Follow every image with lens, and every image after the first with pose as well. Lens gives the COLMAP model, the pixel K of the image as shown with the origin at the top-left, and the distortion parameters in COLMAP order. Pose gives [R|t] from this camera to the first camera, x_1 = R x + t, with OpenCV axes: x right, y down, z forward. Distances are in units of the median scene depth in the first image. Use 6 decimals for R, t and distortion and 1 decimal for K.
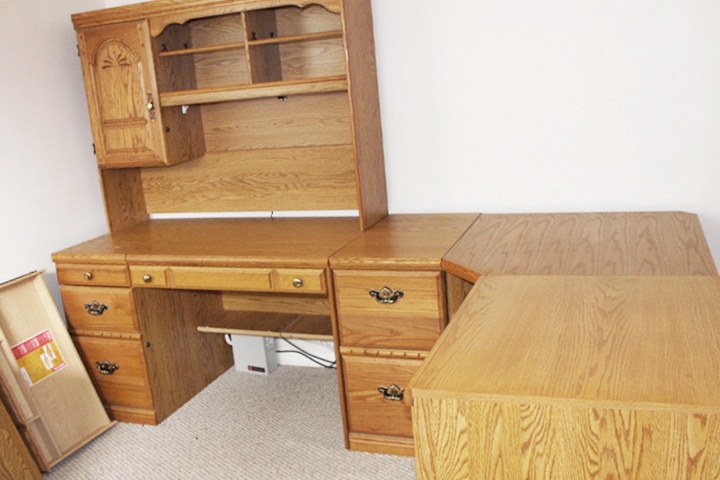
lens RADIAL K [[720.9, 0, 360.6], [0, 720.9, 247.6], [0, 0, 1]] dist [-0.117056, 0.023485]
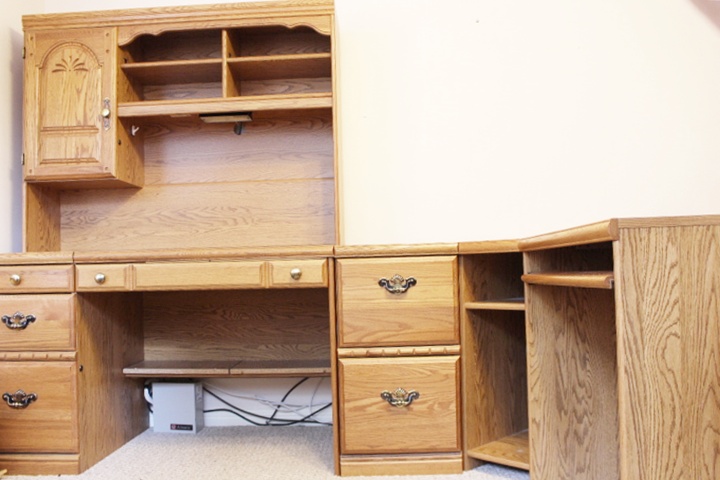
lens RADIAL K [[651.9, 0, 364.0], [0, 651.9, 249.0], [0, 0, 1]] dist [-0.156607, 0.140341]
pose [[0.943679, 0.075913, 0.322037, -0.237656], [0.022284, 0.956530, -0.290780, 0.225588], [-0.330112, 0.281579, 0.900966, 0.195378]]
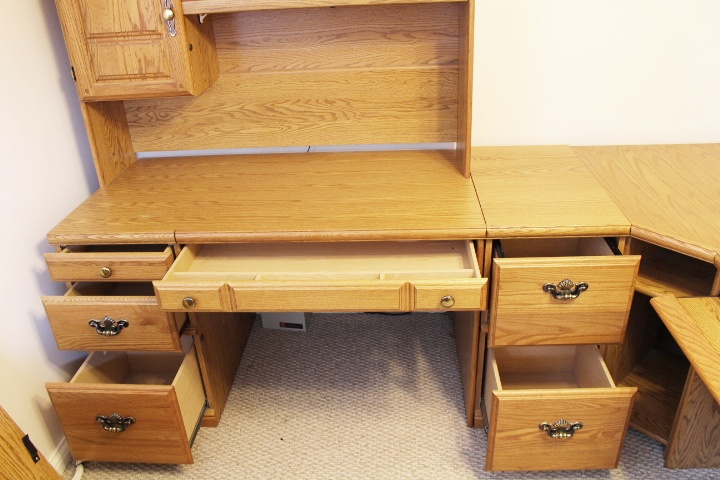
lens RADIAL K [[599.9, 0, 364.6], [0, 599.9, 247.9], [0, 0, 1]] dist [-0.153152, 0.122155]
pose [[0.949798, -0.099718, 0.296547, -0.313539], [0.033987, 0.975123, 0.219044, -0.094489], [-0.311013, -0.197969, 0.929559, 0.366195]]
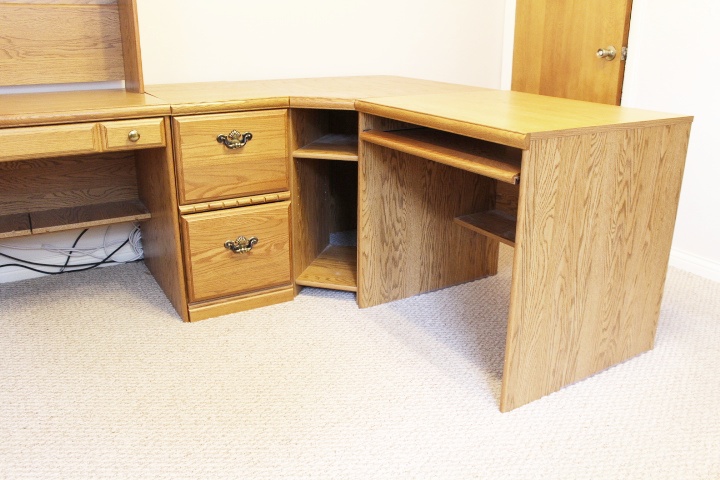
lens RADIAL K [[616.4, 0, 360.0], [0, 616.4, 240.0], [0, 0, 1]] dist [-0.146140, 0.134179]
pose [[0.630036, -0.161120, 0.759667, -0.420562], [0.126360, 0.986473, 0.104426, 0.113107], [-0.766216, 0.030199, 0.641873, 0.293478]]
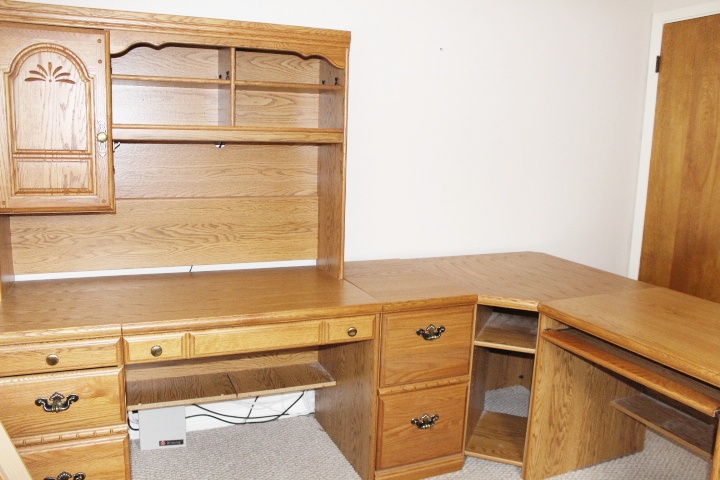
lens RADIAL K [[599.9, 0, 364.6], [0, 599.9, 247.9], [0, 0, 1]] dist [-0.153152, 0.122155]
pose [[0.713645, -0.015091, 0.700345, -0.561371], [0.076910, 0.995412, -0.056922, -0.014545], [-0.696273, 0.094486, 0.711531, 0.344585]]
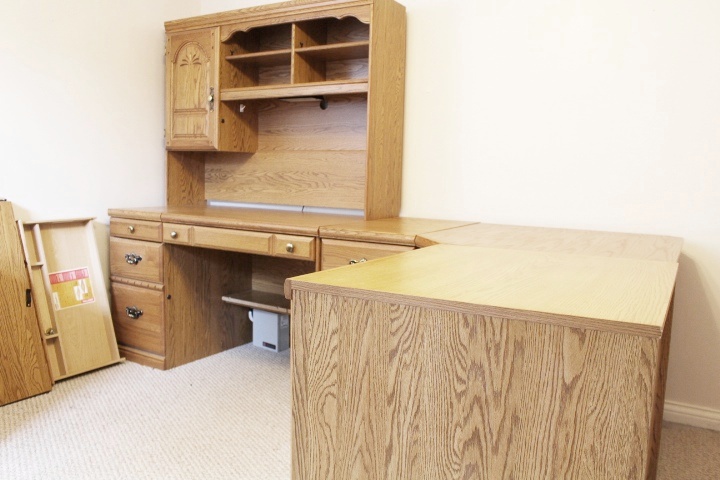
lens RADIAL K [[599.9, 0, 364.6], [0, 599.9, 247.9], [0, 0, 1]] dist [-0.153152, 0.122155]
pose [[0.978854, 0.138235, -0.150784, 0.139105], [-0.154806, 0.982423, -0.104304, 0.109794], [0.133715, 0.125440, 0.983049, 0.106120]]
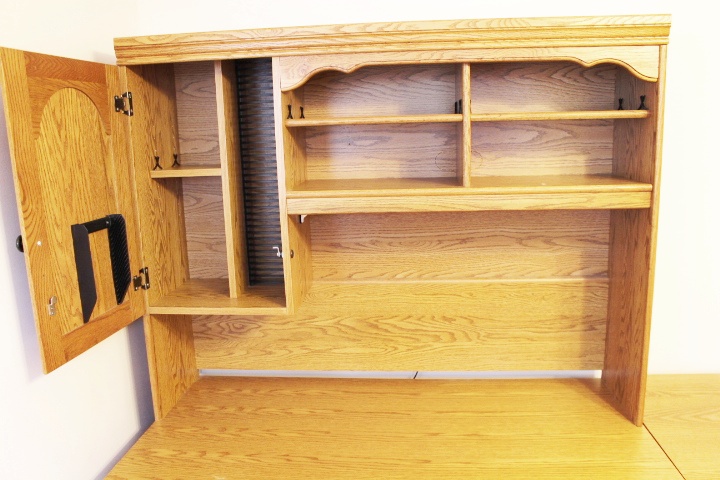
lens RADIAL K [[599.9, 0, 364.6], [0, 599.9, 247.9], [0, 0, 1]] dist [-0.153152, 0.122155]
pose [[0.960419, 0.005760, 0.278501, -0.364936], [0.011857, 0.998035, -0.061531, -0.146347], [-0.278309, 0.062397, 0.958463, 0.546765]]
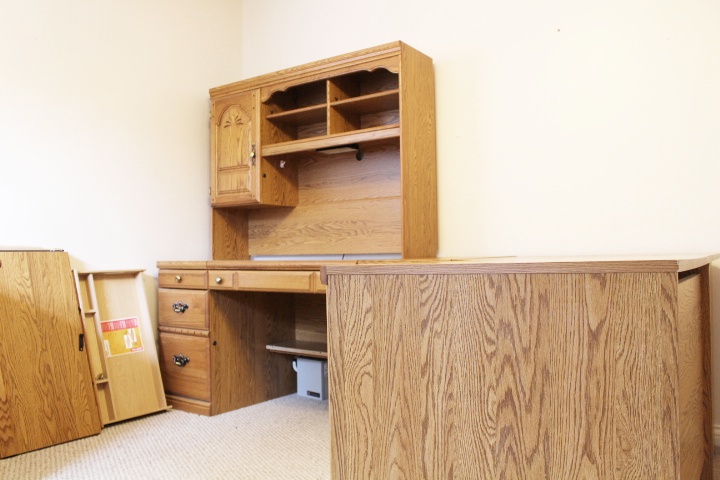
lens RADIAL K [[599.9, 0, 364.6], [0, 599.9, 247.9], [0, 0, 1]] dist [-0.153152, 0.122155]
pose [[0.968337, 0.073657, -0.238535, 0.160069], [-0.129924, 0.964580, -0.229576, 0.177697], [0.213176, 0.253298, 0.943608, 0.098268]]
